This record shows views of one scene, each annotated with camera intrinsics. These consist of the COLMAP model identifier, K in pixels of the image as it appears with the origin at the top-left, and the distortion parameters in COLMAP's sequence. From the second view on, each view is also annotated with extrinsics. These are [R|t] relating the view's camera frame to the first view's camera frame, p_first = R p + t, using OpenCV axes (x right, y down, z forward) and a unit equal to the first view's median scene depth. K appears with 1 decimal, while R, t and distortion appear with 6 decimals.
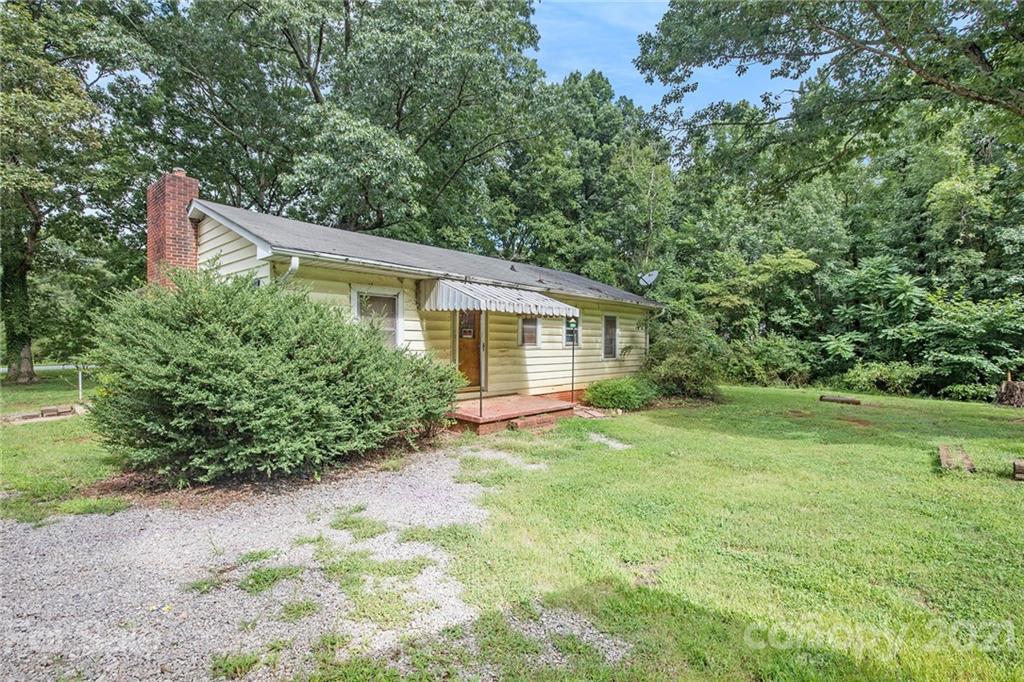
lens RADIAL K [[477.5, 0, 509.6], [0, 477.5, 346.9], [0, 0, 1]] dist [-0.032230, 0.003878]
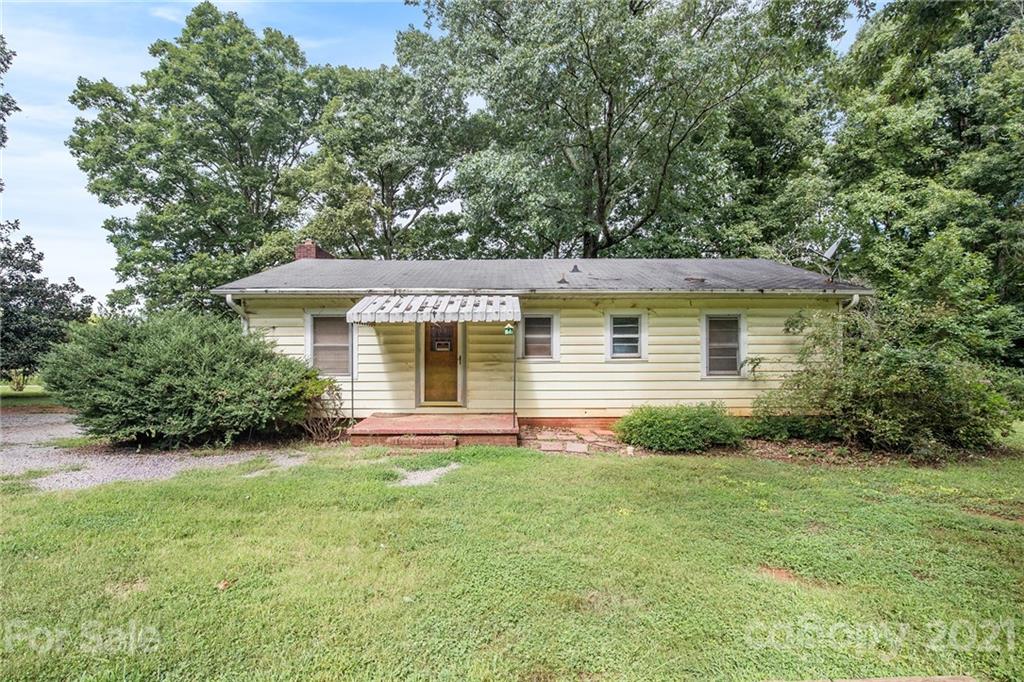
lens RADIAL K [[477.5, 0, 515.0], [0, 477.5, 344.7], [0, 0, 1]] dist [-0.032230, 0.003878]
pose [[0.678017, -0.037346, -0.734097, 0.649369], [0.001556, 0.998779, -0.049375, 0.014794], [0.735044, 0.032335, 0.677248, 0.402838]]
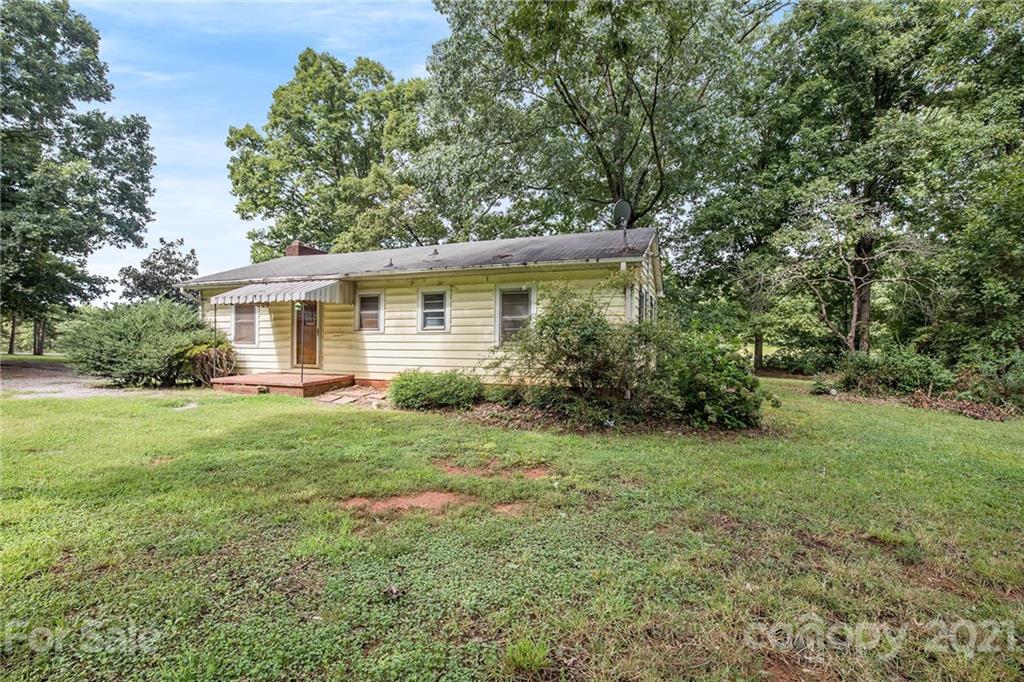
lens RADIAL K [[477.5, 0, 519.2], [0, 477.5, 348.3], [0, 0, 1]] dist [-0.032230, 0.003878]
pose [[0.365318, 0.003217, -0.930877, 1.134872], [-0.009905, 0.999951, -0.000431, 0.033185], [0.930830, 0.009378, 0.365332, 0.945844]]
